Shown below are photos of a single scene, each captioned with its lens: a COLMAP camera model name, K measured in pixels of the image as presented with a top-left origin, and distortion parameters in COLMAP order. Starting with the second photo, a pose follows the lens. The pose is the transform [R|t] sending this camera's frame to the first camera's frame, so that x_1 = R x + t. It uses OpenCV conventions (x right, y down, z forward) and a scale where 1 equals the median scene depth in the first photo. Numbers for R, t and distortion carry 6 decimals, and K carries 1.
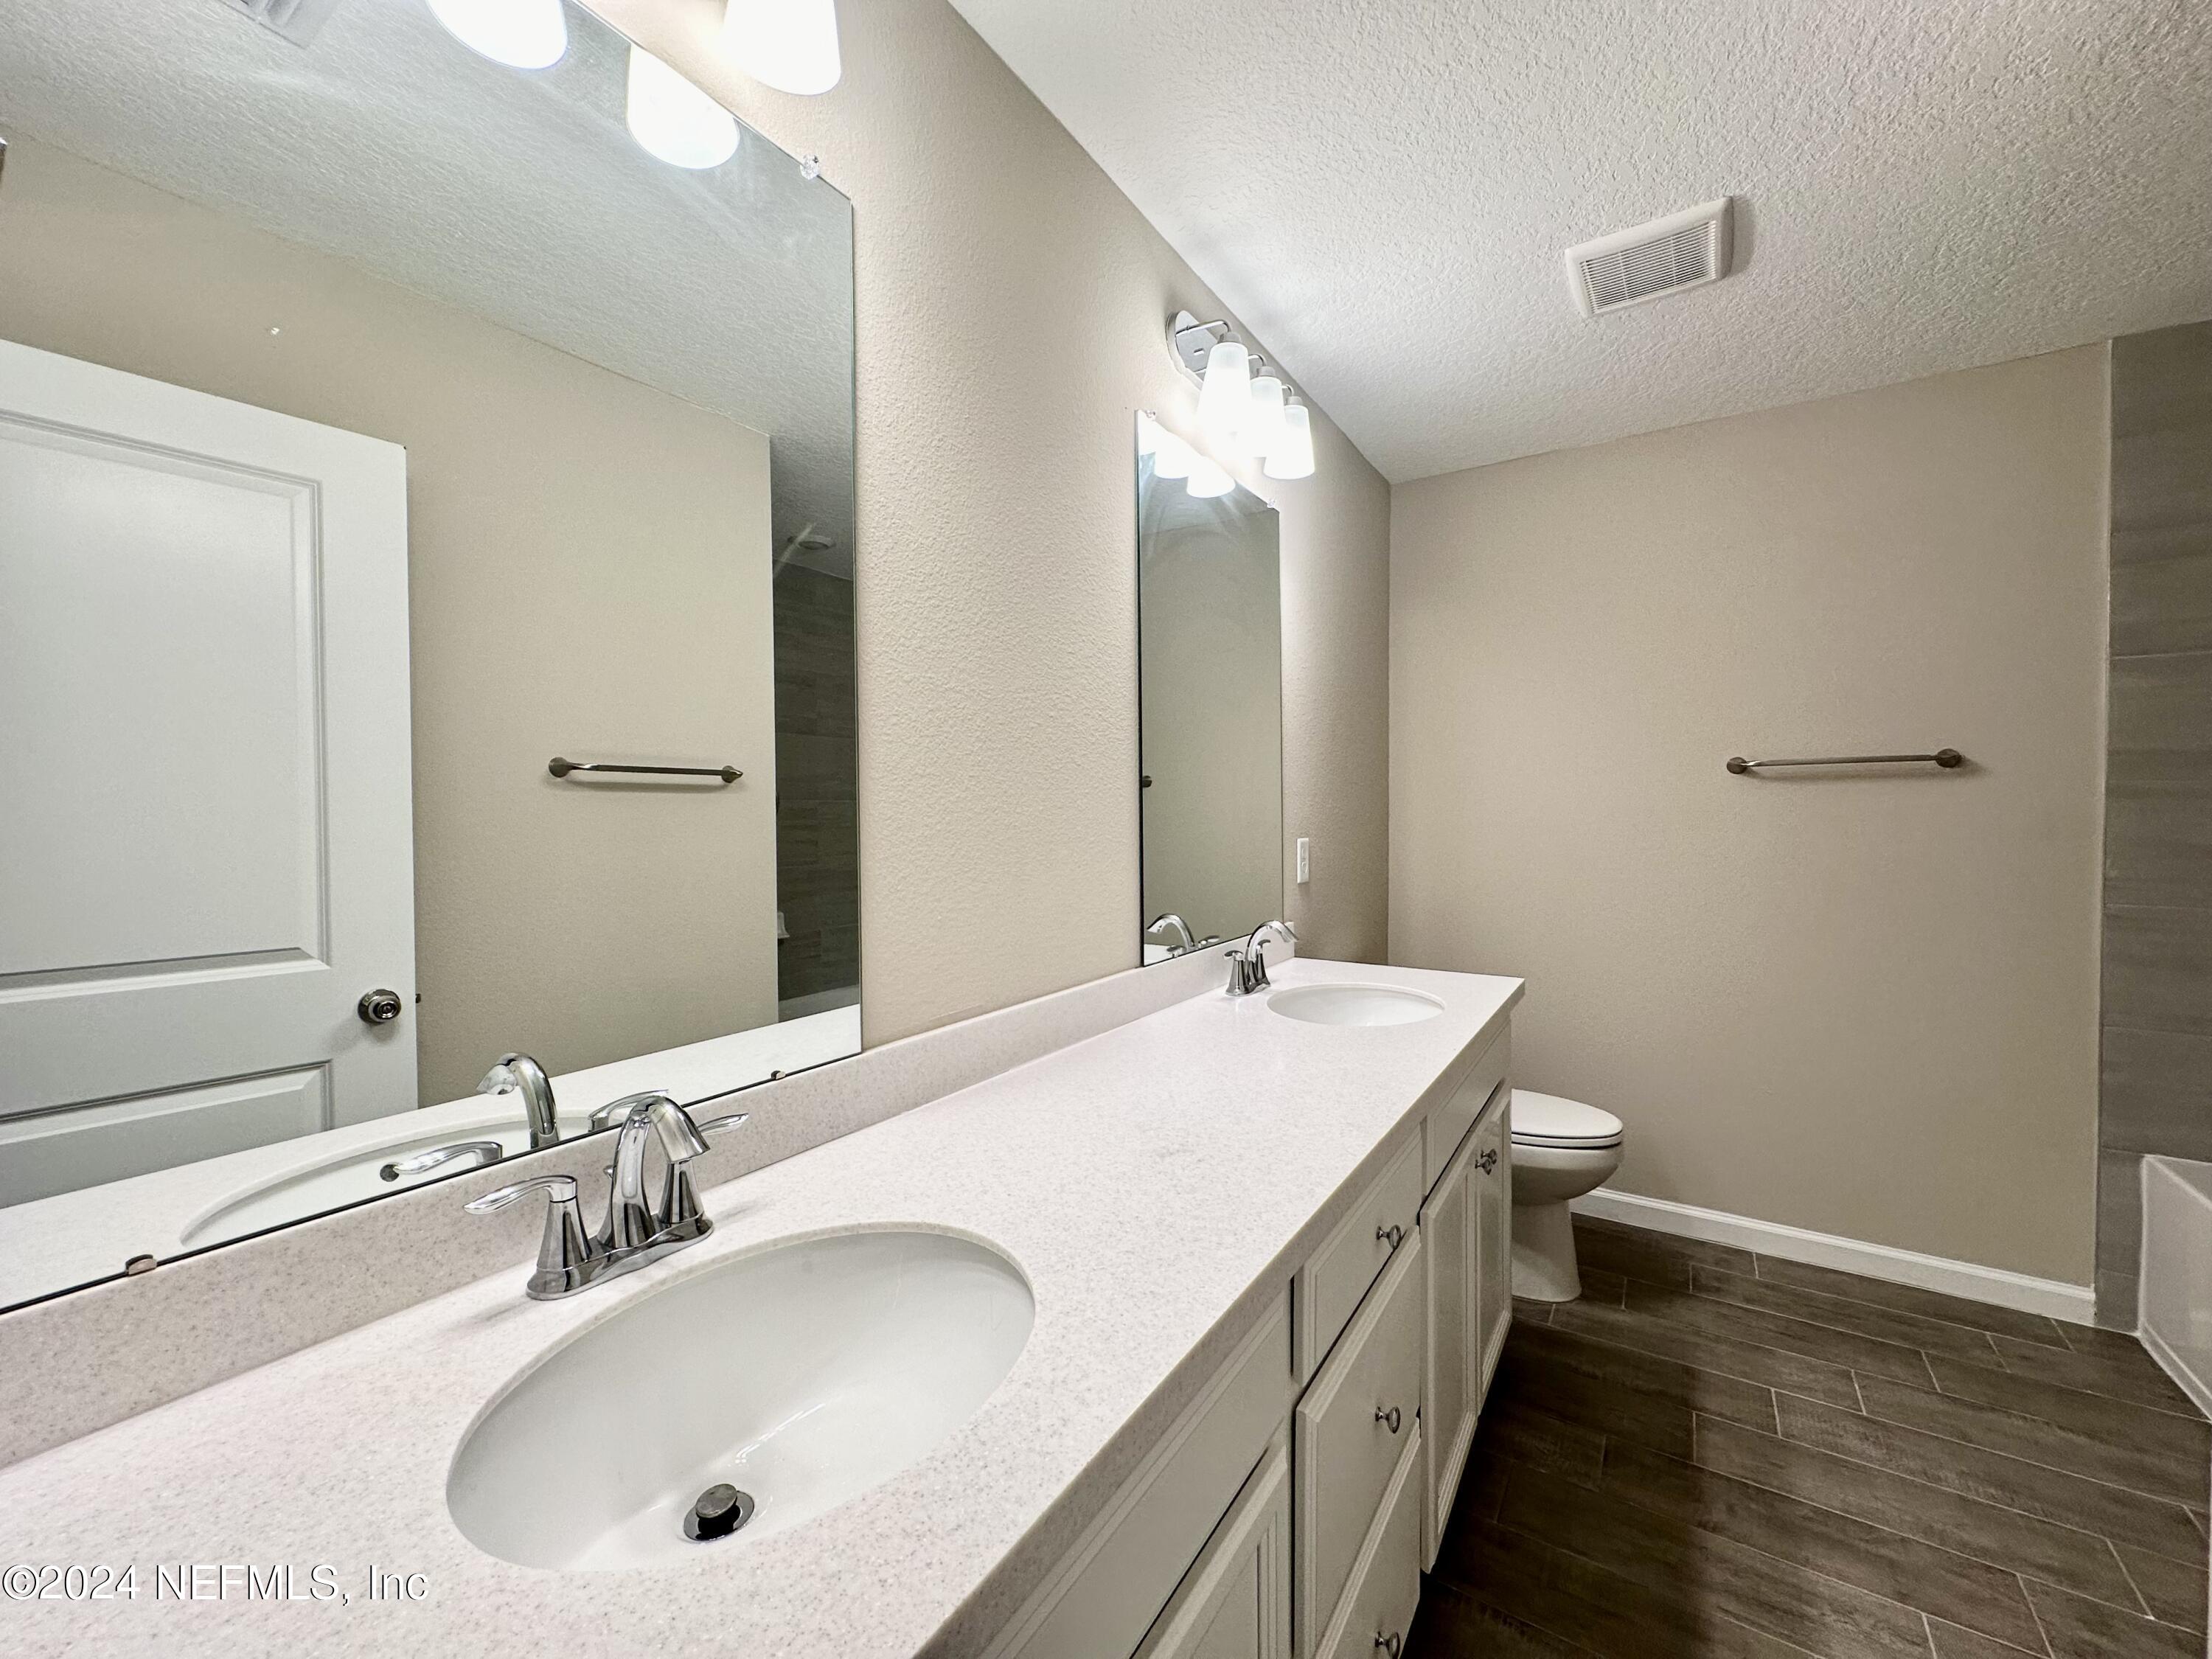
lens RADIAL K [[877.8, 0, 1106.0], [0, 877.8, 829.5], [0, 0, 1]] dist [-0.001704, 0.000376]
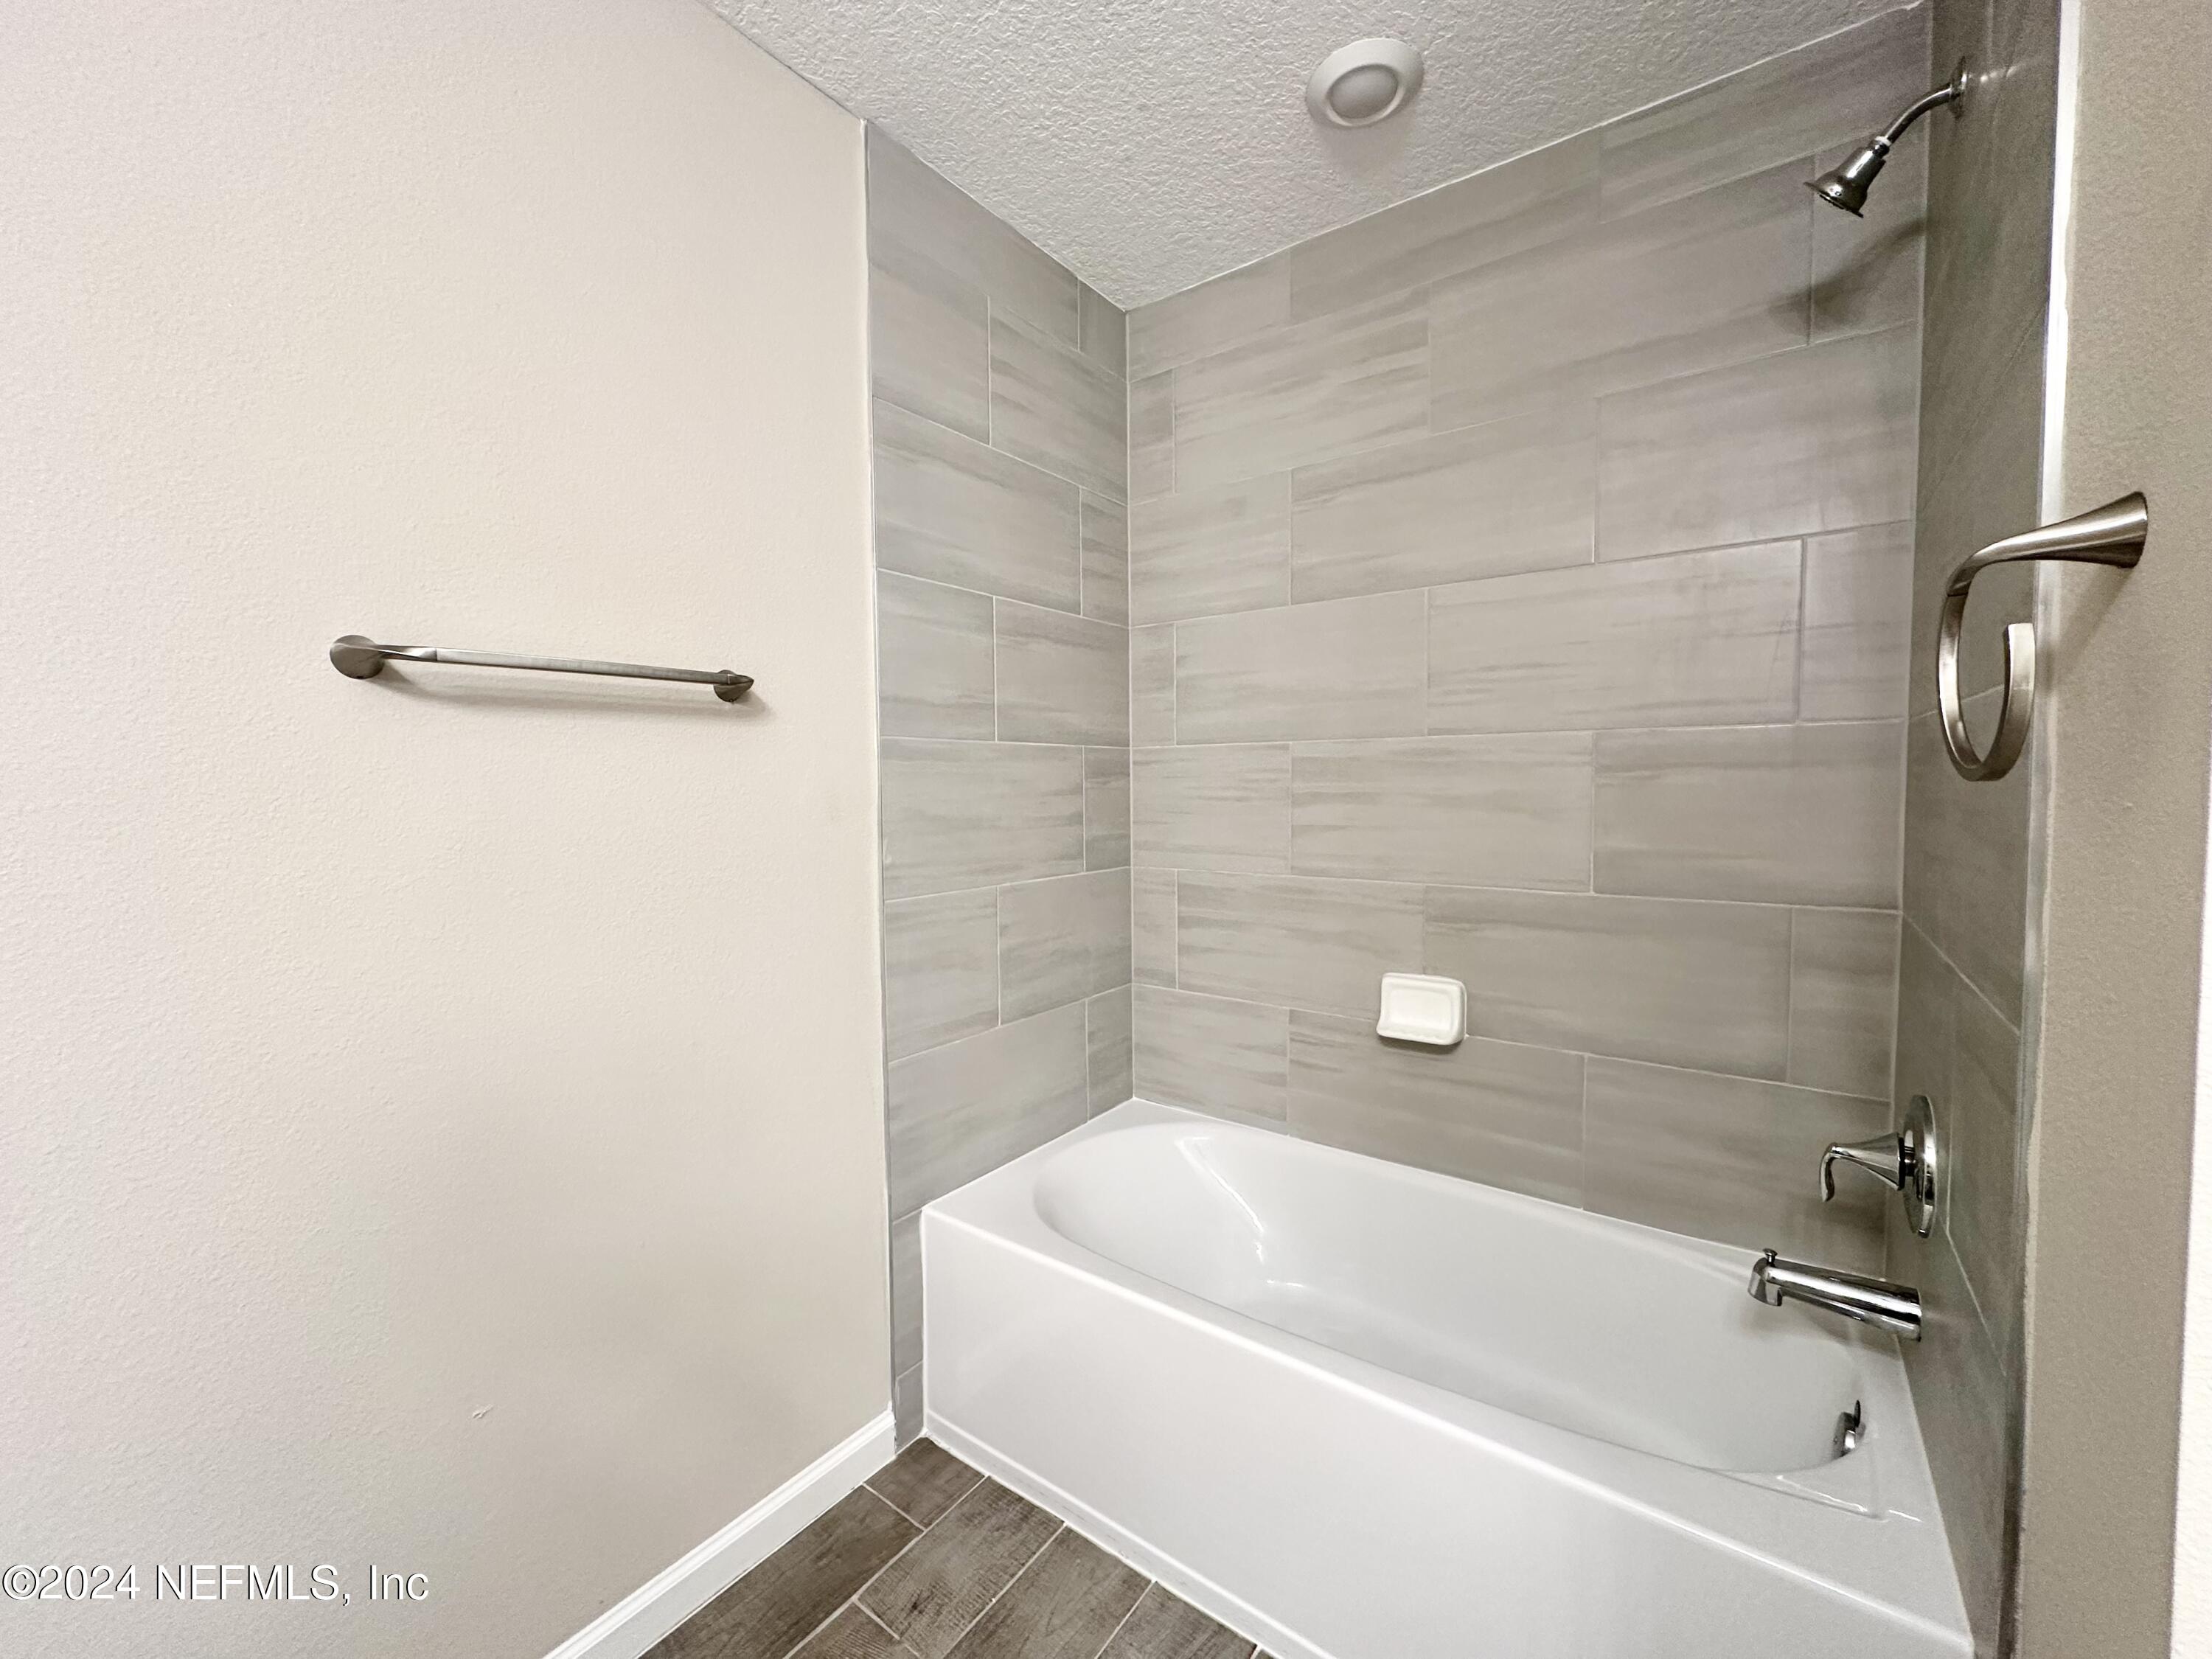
lens RADIAL K [[877.8, 0, 1106.0], [0, 877.8, 829.5], [0, 0, 1]] dist [-0.001704, 0.000376]
pose [[0.065523, -0.047052, 0.996741, 0.411787], [0.022470, 0.998704, 0.045667, -0.005882], [-0.997598, 0.019405, 0.066495, 0.764103]]
